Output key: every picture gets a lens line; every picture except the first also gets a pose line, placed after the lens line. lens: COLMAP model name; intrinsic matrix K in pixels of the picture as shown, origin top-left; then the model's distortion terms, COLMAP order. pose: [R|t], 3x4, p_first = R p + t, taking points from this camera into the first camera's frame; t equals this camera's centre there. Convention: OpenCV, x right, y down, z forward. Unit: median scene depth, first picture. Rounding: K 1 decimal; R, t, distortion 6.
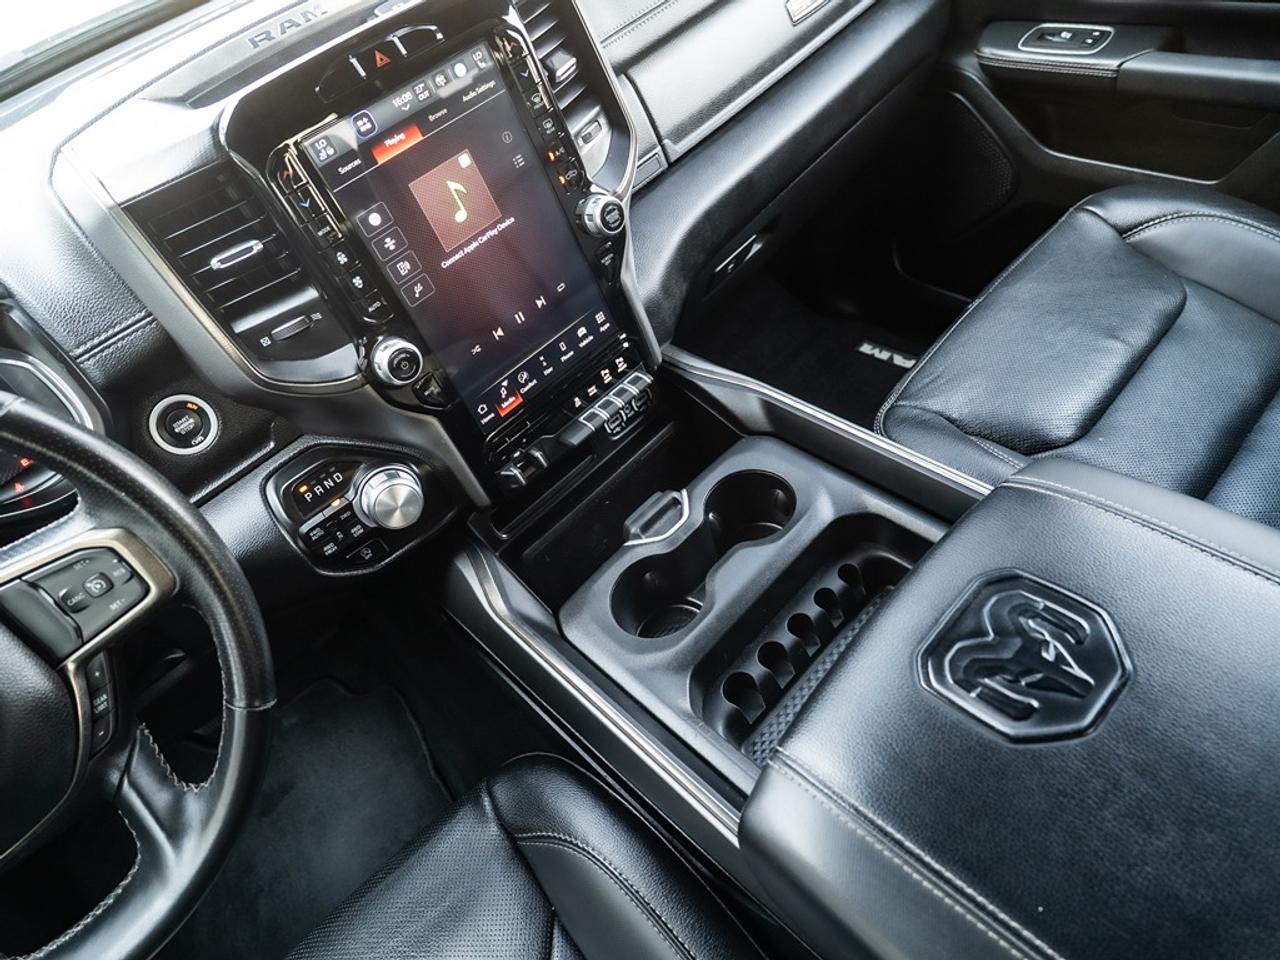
lens RADIAL K [[782.0, 0, 638.9], [0, 782.0, 476.3], [0, 0, 1]] dist [-0.022868, -0.002732]
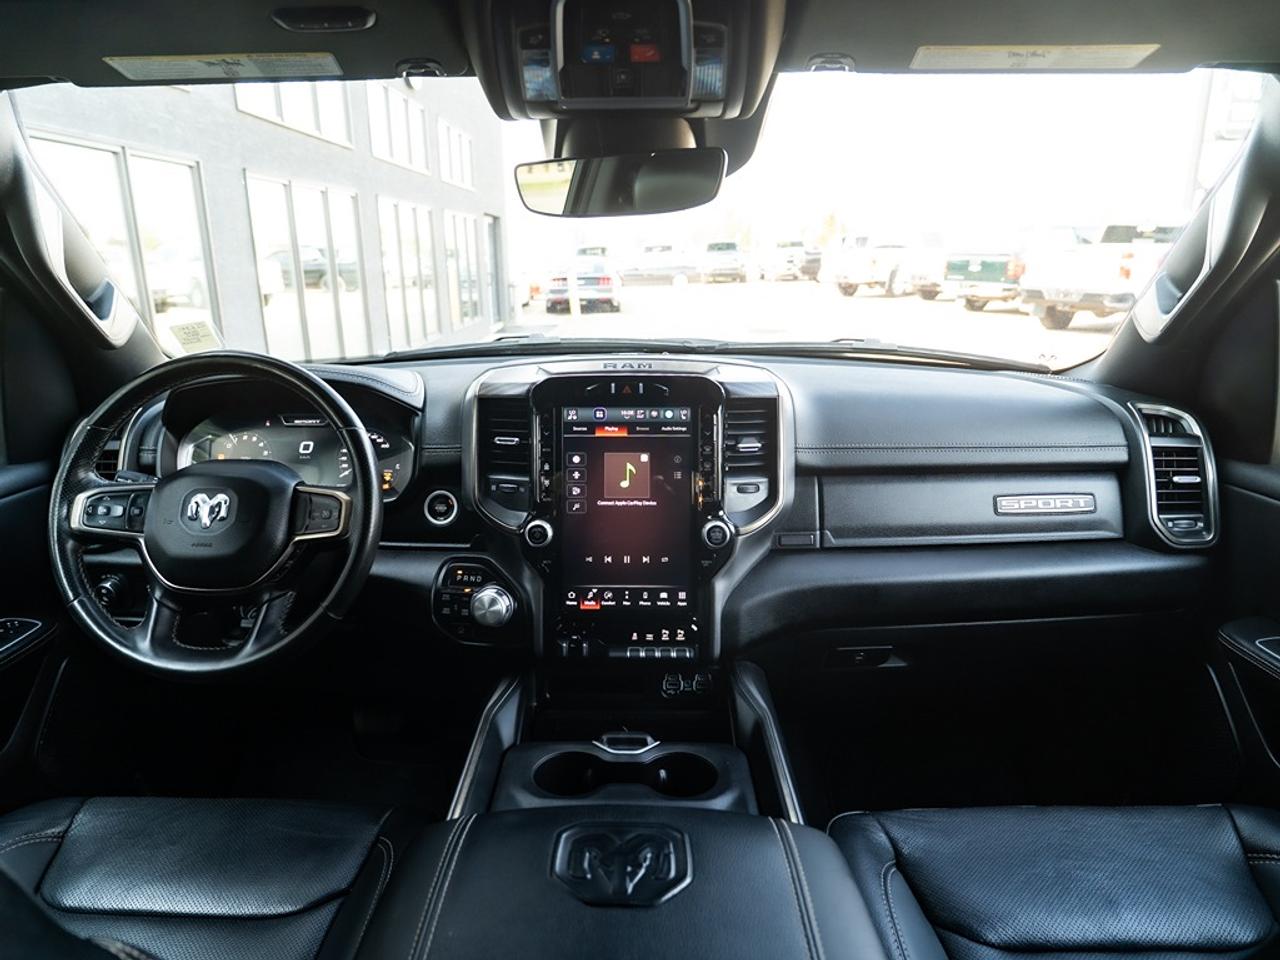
lens RADIAL K [[782.0, 0, 630.7], [0, 782.0, 483.7], [0, 0, 1]] dist [-0.022868, -0.002732]
pose [[0.688099, 0.394230, -0.609182, 0.740964], [-0.628629, 0.743191, -0.229112, 0.028032], [0.362416, 0.540601, 0.759213, -0.219083]]
